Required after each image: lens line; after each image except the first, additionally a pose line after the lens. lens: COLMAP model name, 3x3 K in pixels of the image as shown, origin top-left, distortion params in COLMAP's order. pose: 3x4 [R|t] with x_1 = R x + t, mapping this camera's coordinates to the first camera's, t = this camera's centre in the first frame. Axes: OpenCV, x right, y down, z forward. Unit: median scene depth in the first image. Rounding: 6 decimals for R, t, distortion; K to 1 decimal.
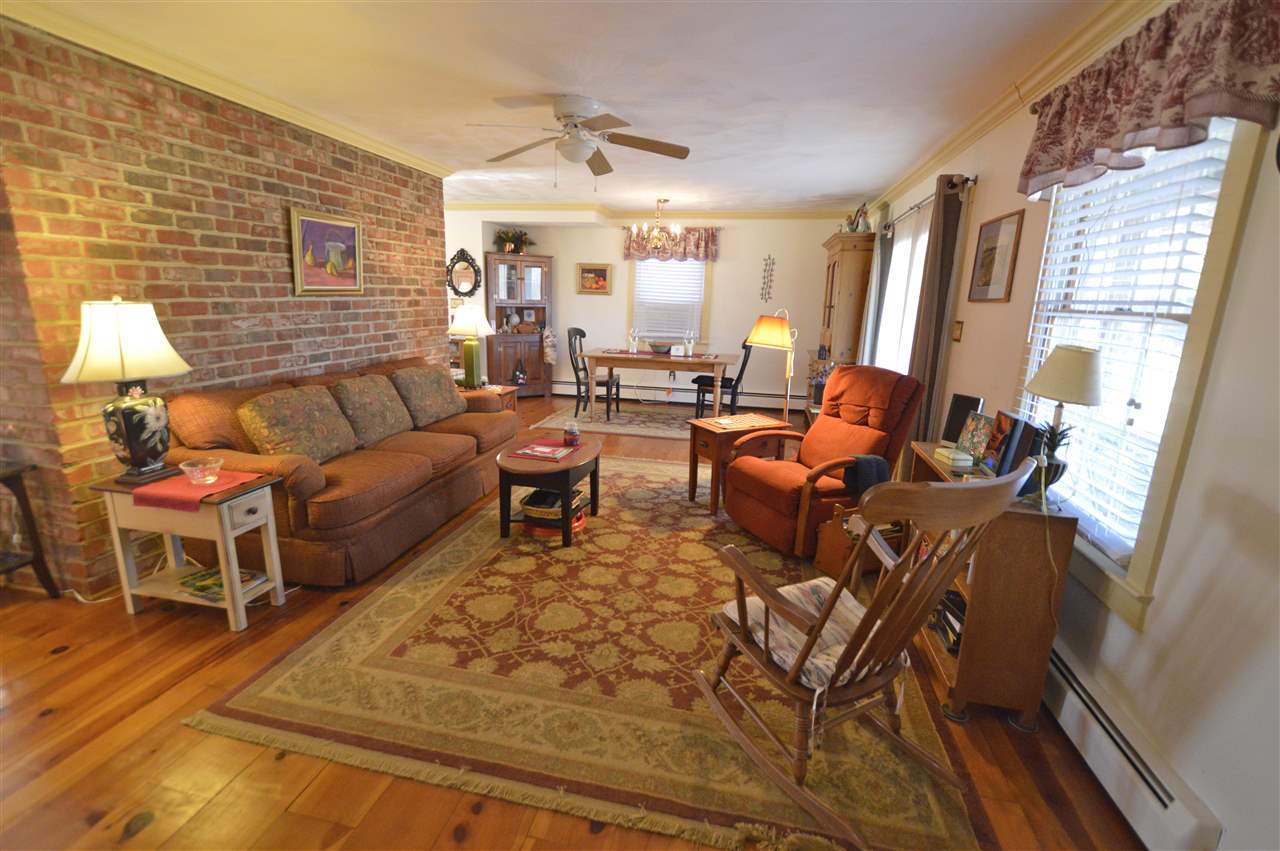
lens RADIAL K [[573.5, 0, 640.0], [0, 573.5, 425.5], [0, 0, 1]] dist [-0.002854, -0.000360]
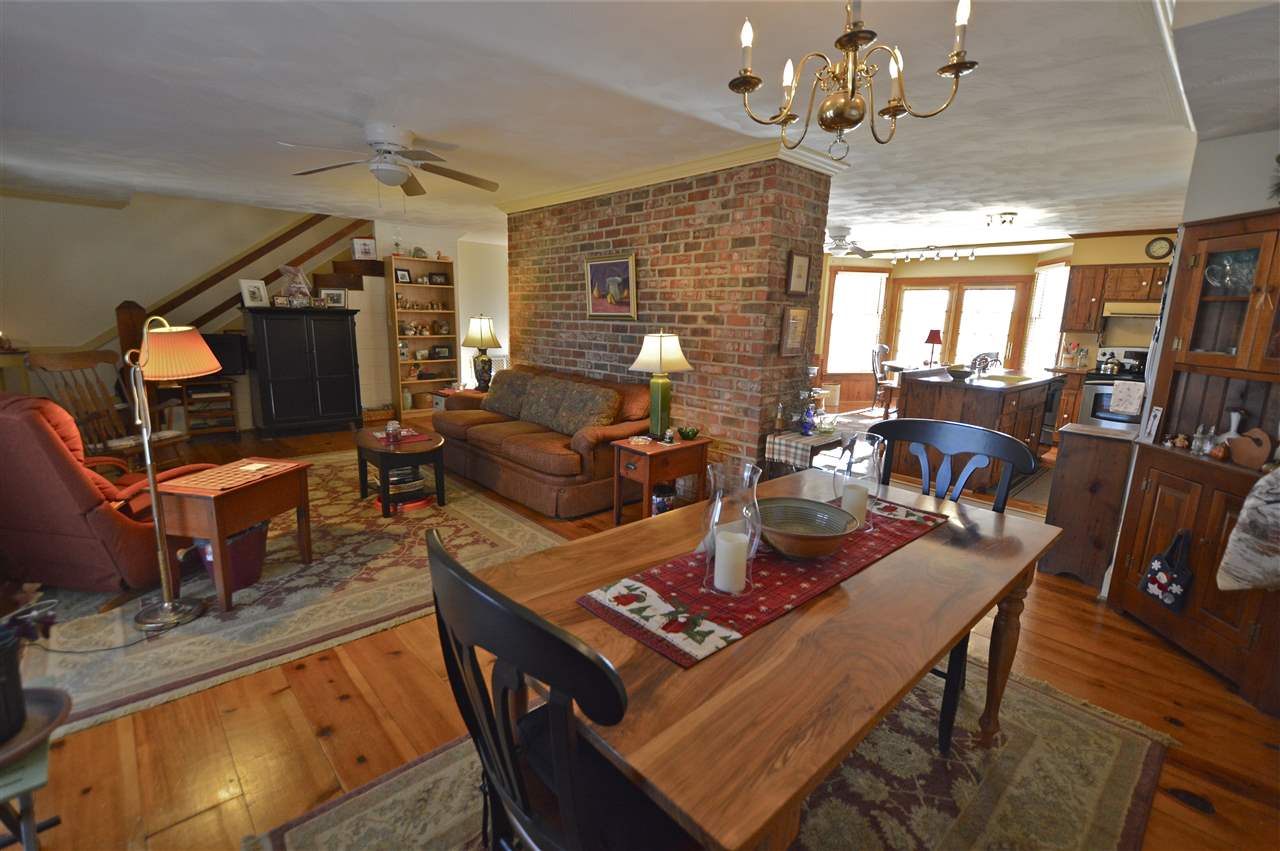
lens RADIAL K [[573.5, 0, 640.0], [0, 573.5, 425.5], [0, 0, 1]] dist [-0.002854, -0.000360]
pose [[-0.580583, 0.110466, -0.806673, 0.368039], [-0.224834, 0.930478, 0.289239, -0.313503], [0.782543, 0.349295, -0.515383, 1.430687]]
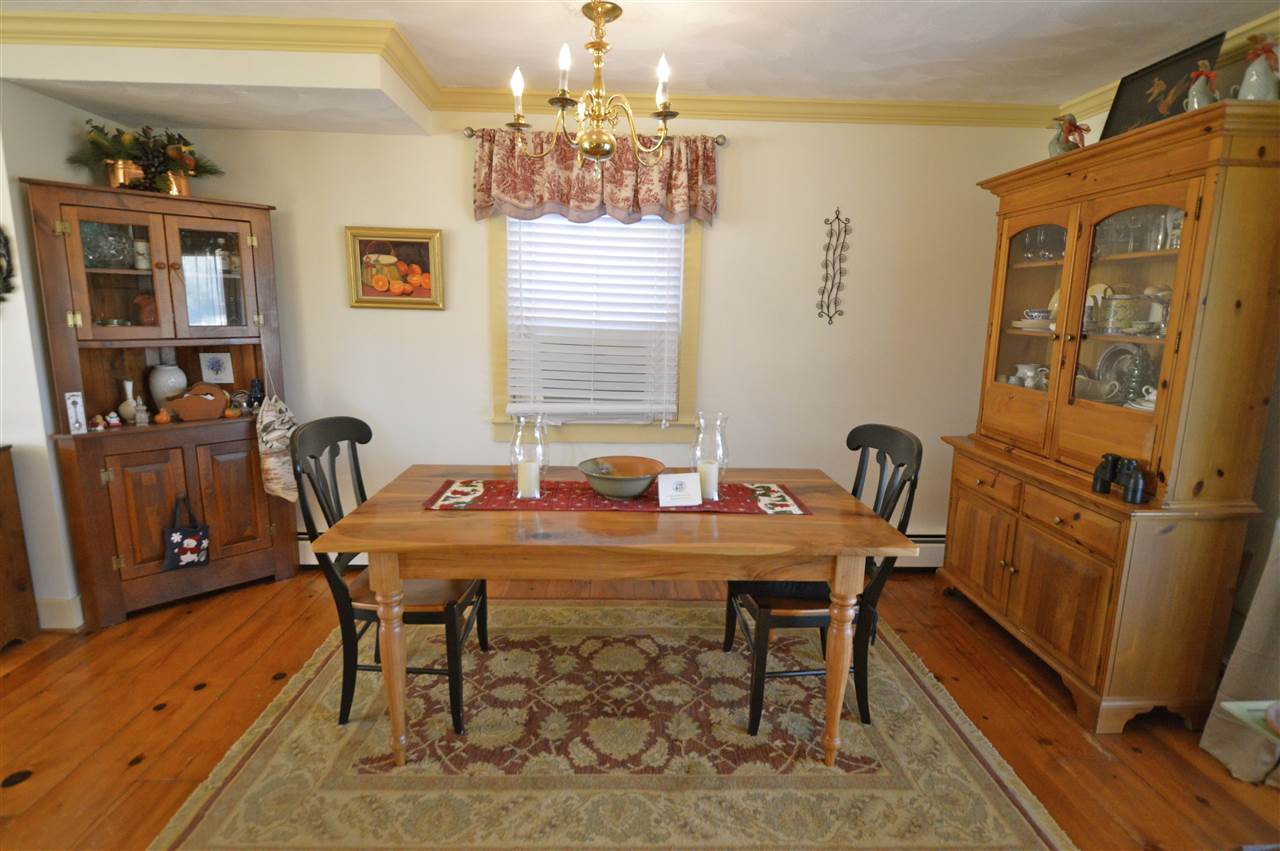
lens RADIAL K [[617.8, 0, 640.0], [0, 617.8, 425.5], [0, 0, 1]] dist [-0.003952, -0.000462]
pose [[0.970159, -0.055089, 0.236131, -0.040698], [0.062300, 0.997788, -0.023182, -0.209604], [-0.234331, 0.037201, 0.971445, 0.902221]]
